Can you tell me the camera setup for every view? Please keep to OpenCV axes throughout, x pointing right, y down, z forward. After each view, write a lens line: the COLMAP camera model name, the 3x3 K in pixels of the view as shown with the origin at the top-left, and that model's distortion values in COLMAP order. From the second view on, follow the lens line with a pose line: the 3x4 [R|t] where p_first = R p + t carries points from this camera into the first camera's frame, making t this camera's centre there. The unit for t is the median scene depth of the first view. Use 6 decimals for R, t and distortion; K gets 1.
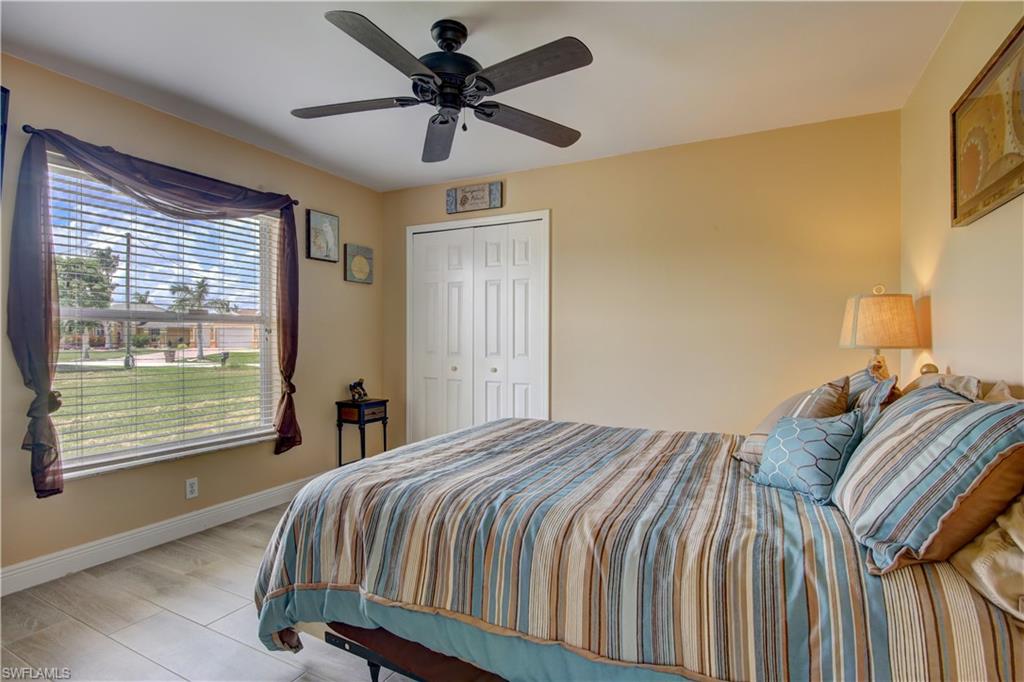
lens RADIAL K [[500.7, 0, 512.0], [0, 500.7, 341.0], [0, 0, 1]] dist [-0.020044, -0.001923]
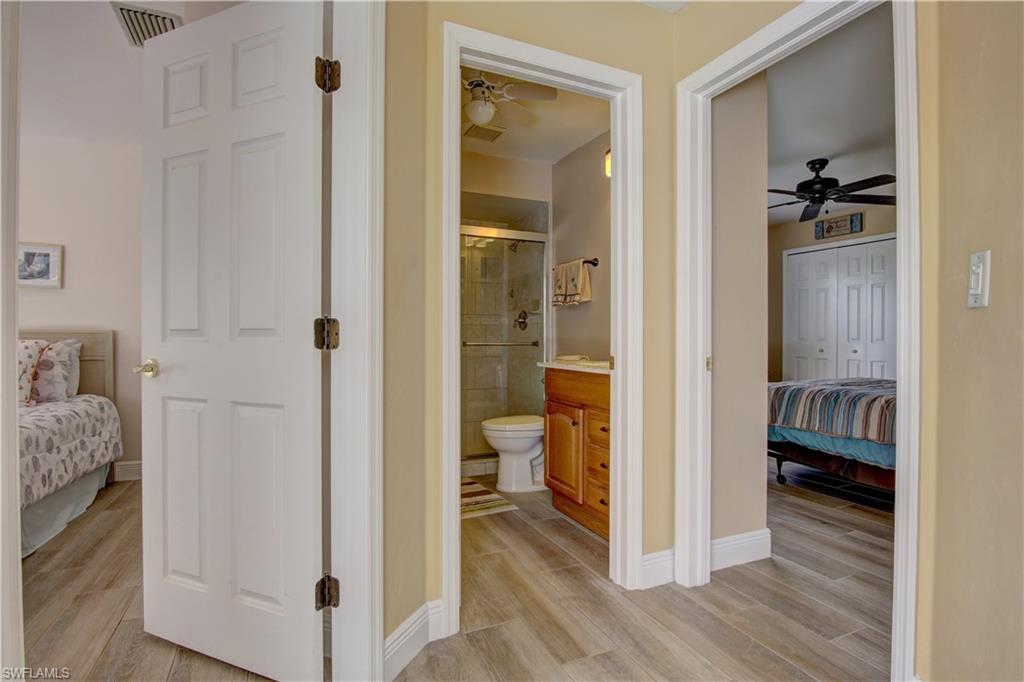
lens RADIAL K [[500.7, 0, 512.0], [0, 500.7, 341.0], [0, 0, 1]] dist [-0.020044, -0.001923]
pose [[0.780608, 0.003867, -0.625009, 0.081419], [-0.004519, 0.999990, 0.000543, 0.034067], [0.625004, 0.002400, 0.780618, -0.657814]]
